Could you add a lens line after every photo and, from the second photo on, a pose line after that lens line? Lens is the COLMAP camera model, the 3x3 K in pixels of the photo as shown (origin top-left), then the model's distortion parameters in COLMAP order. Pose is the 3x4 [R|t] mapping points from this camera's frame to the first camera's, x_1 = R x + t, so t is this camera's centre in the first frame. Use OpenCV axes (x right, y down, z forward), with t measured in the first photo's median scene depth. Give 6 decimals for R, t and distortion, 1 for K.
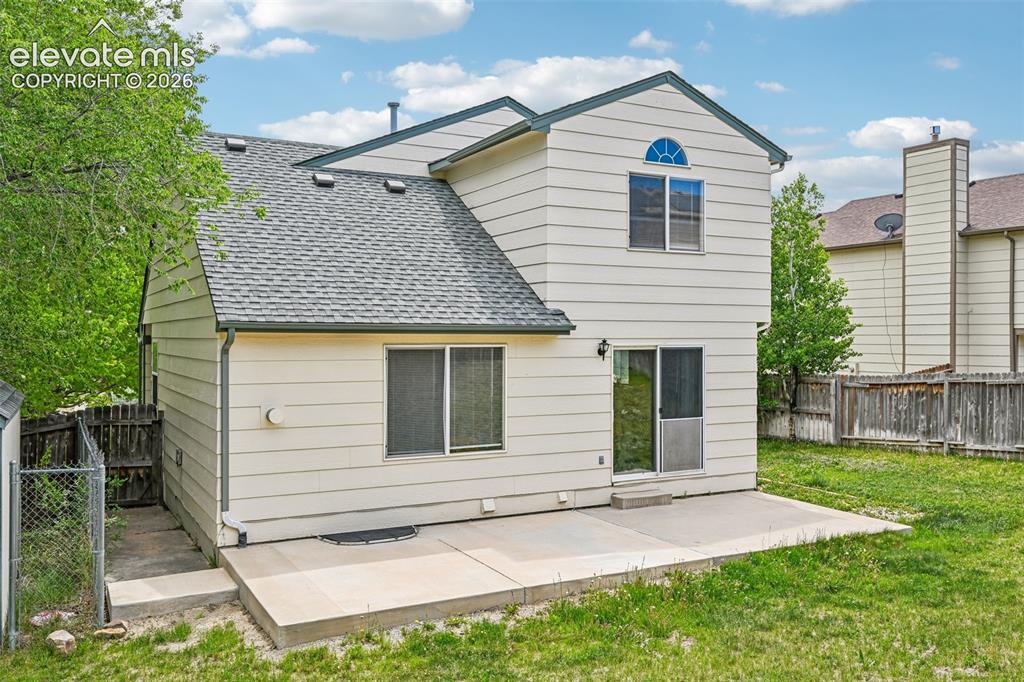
lens RADIAL K [[876.7, 0, 512.0], [0, 876.7, 341.0], [0, 0, 1]] dist [-0.007622, -0.003743]
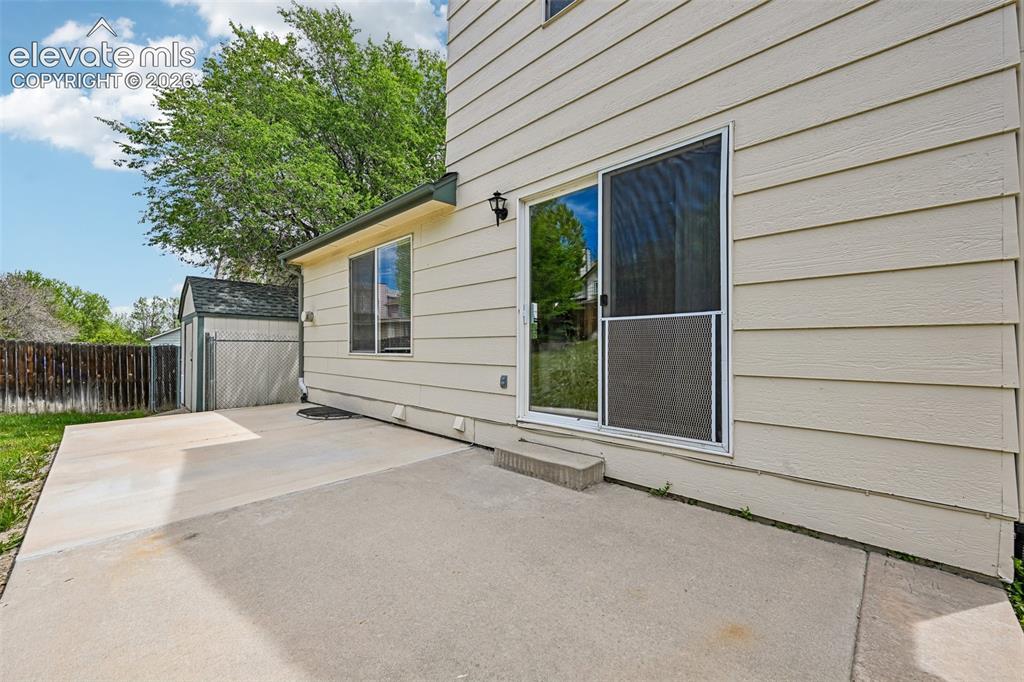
lens RADIAL K [[400.0, 0, 514.8], [0, 400.0, 345.6], [0, 0, 1]] dist [0.000346, 0.000019]
pose [[0.312013, -0.001676, -0.950076, 0.376764], [-0.002612, 0.999993, -0.002622, 0.108091], [0.950074, 0.003300, 0.312006, 0.898988]]
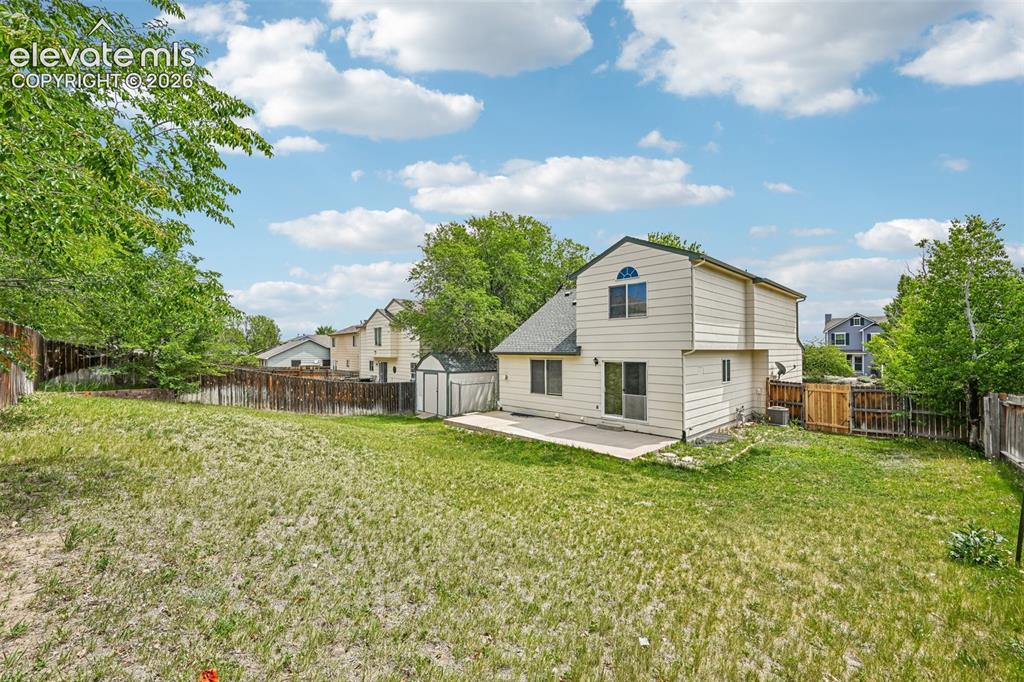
lens RADIAL K [[400.0, 0, 514.8], [0, 400.0, 345.6], [0, 0, 1]] dist [0.000346, 0.000019]
pose [[0.270035, -0.011151, -0.962786, 1.095520], [0.001991, 0.999937, -0.011022, -0.023143], [0.962848, 0.001059, 0.270040, 0.468164]]
